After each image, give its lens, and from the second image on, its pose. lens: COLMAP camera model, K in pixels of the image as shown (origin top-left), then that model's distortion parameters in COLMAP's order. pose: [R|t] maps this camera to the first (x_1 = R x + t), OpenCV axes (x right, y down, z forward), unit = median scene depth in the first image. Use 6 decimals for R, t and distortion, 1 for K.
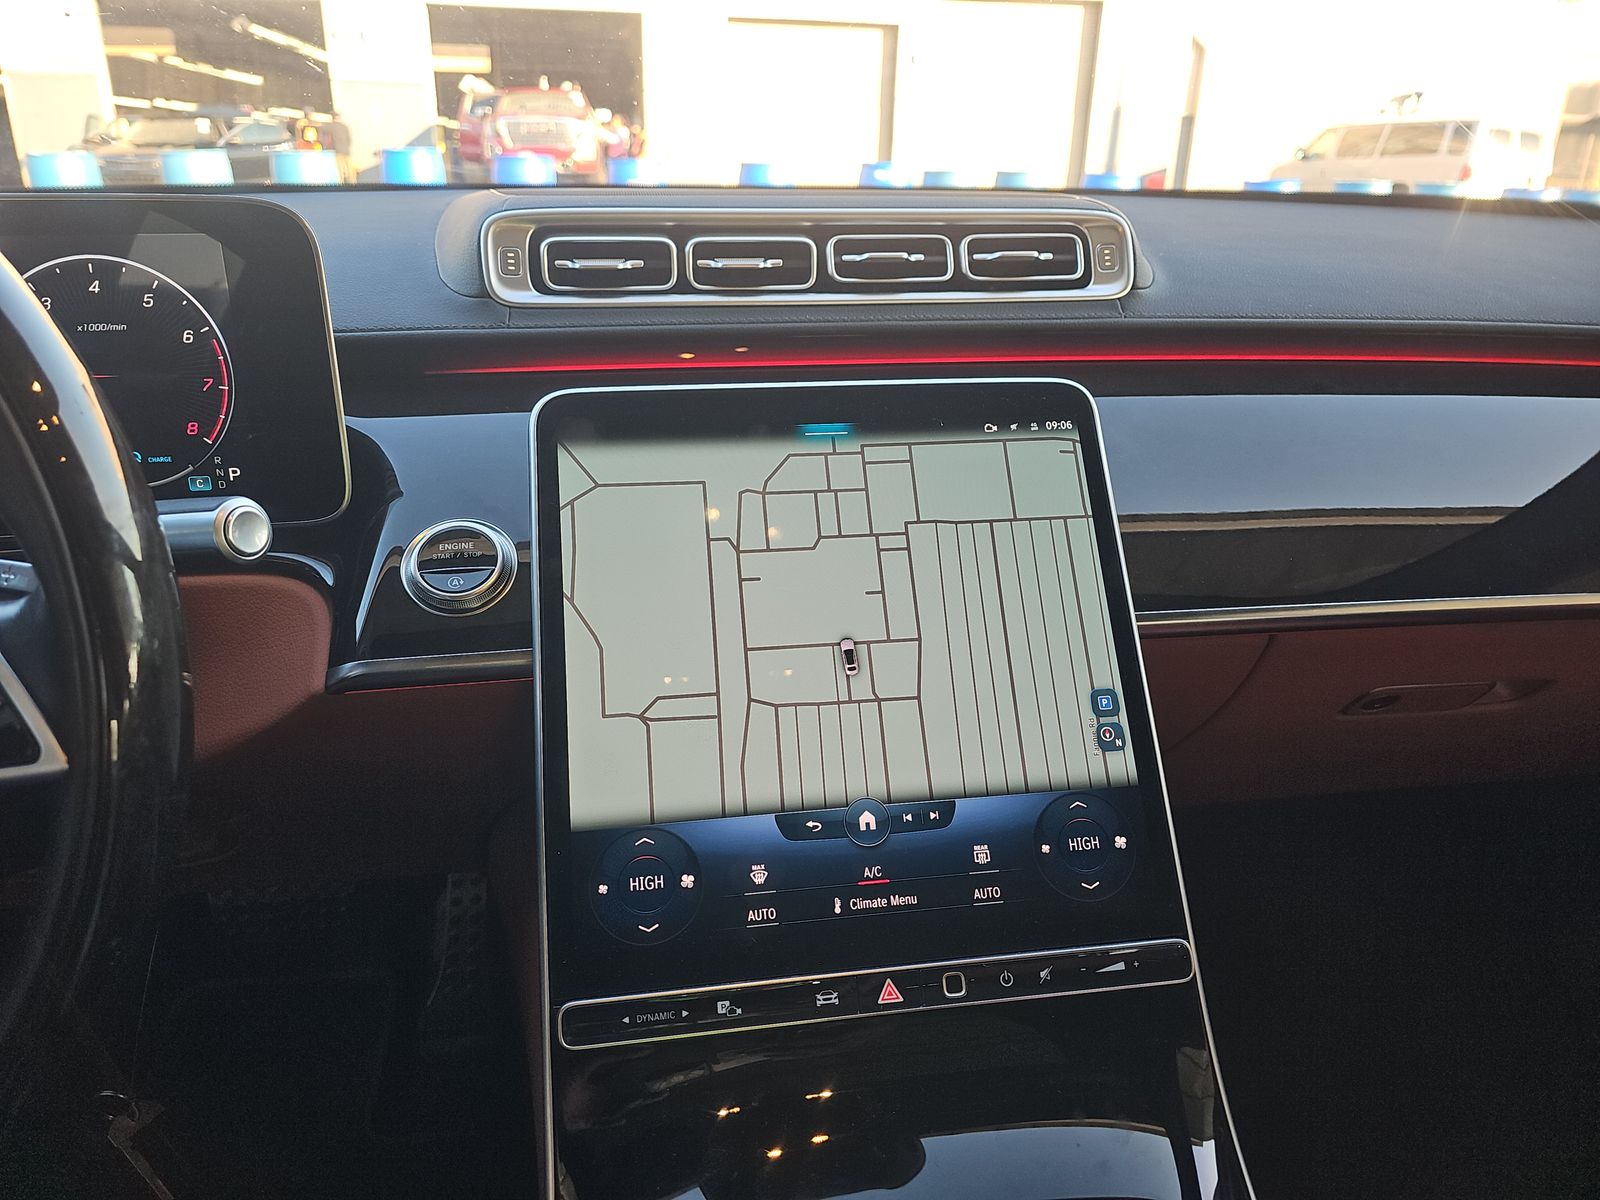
lens RADIAL K [[1075.1, 0, 802.5], [0, 1075.1, 593.1], [0, 0, 1]] dist [0.083539, -0.096711]
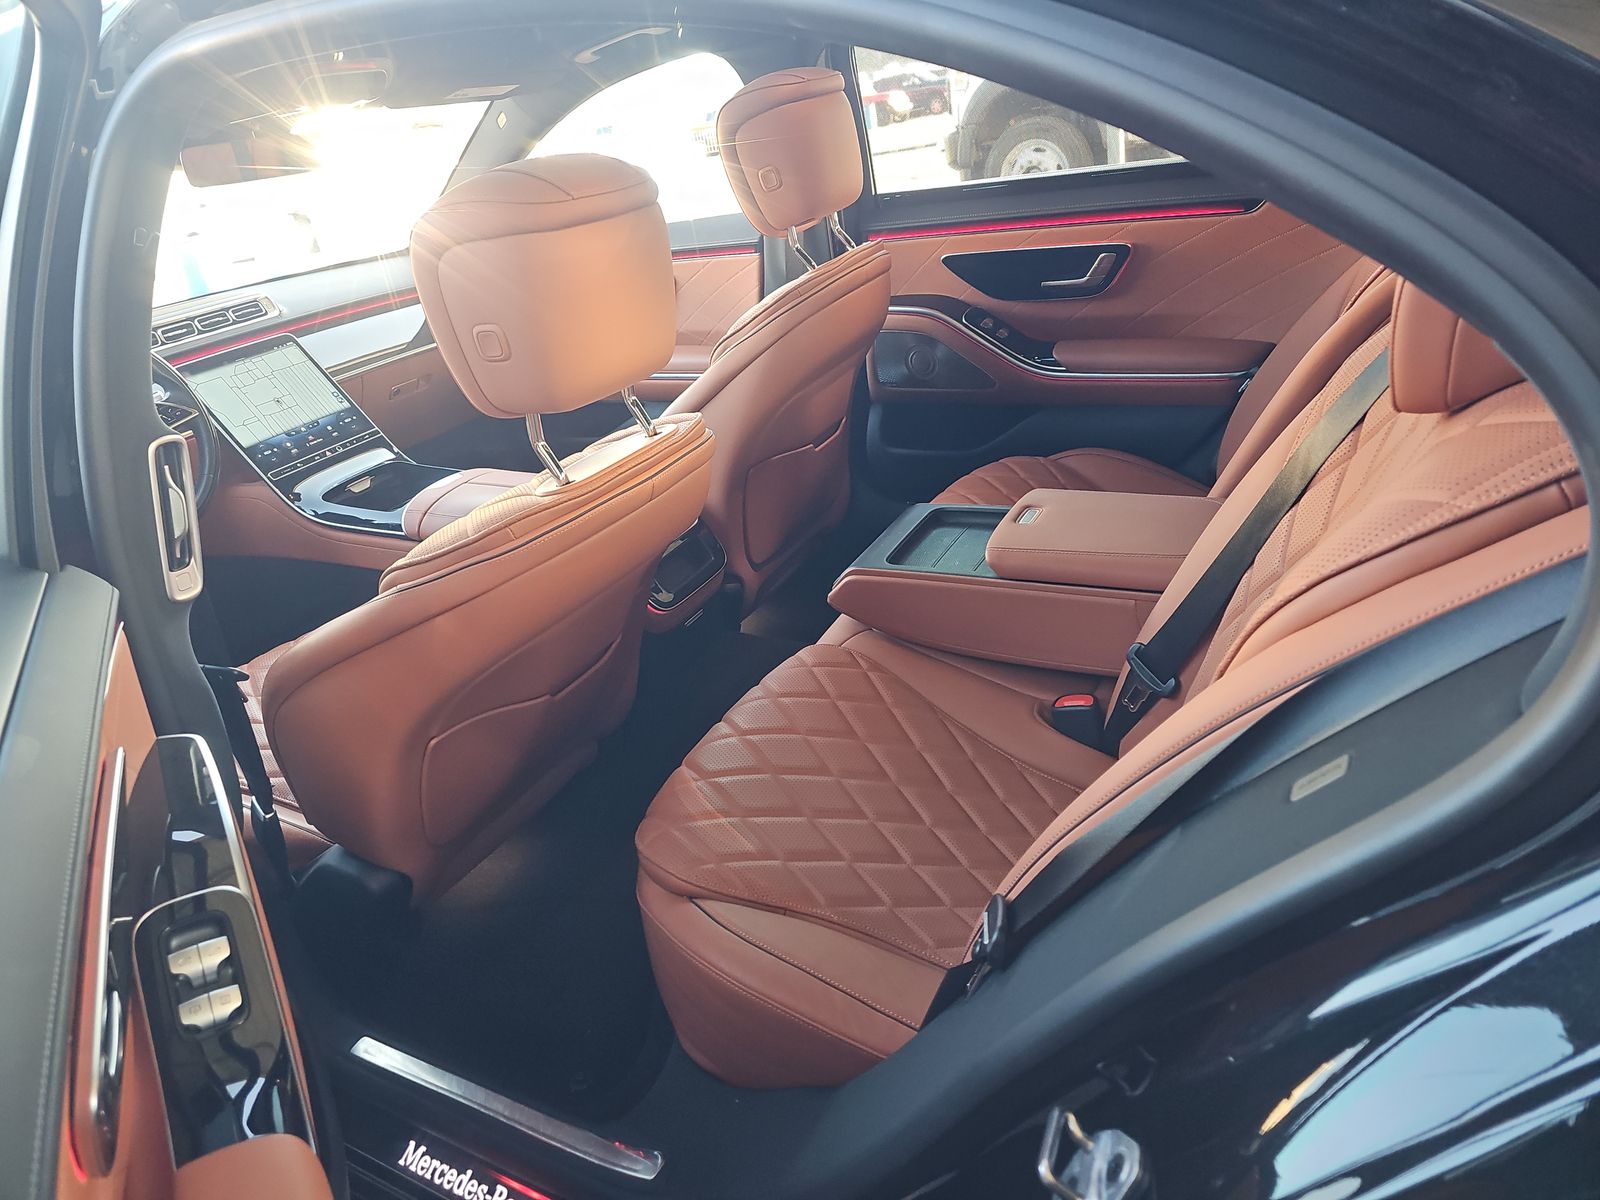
lens RADIAL K [[1075.1, 0, 802.5], [0, 1075.1, 593.1], [0, 0, 1]] dist [0.083539, -0.096711]
pose [[0.607521, -0.436800, 0.663418, -2.025634], [0.454789, 0.876049, 0.160328, 1.041838], [-0.651218, 0.204313, 0.730870, -3.619002]]
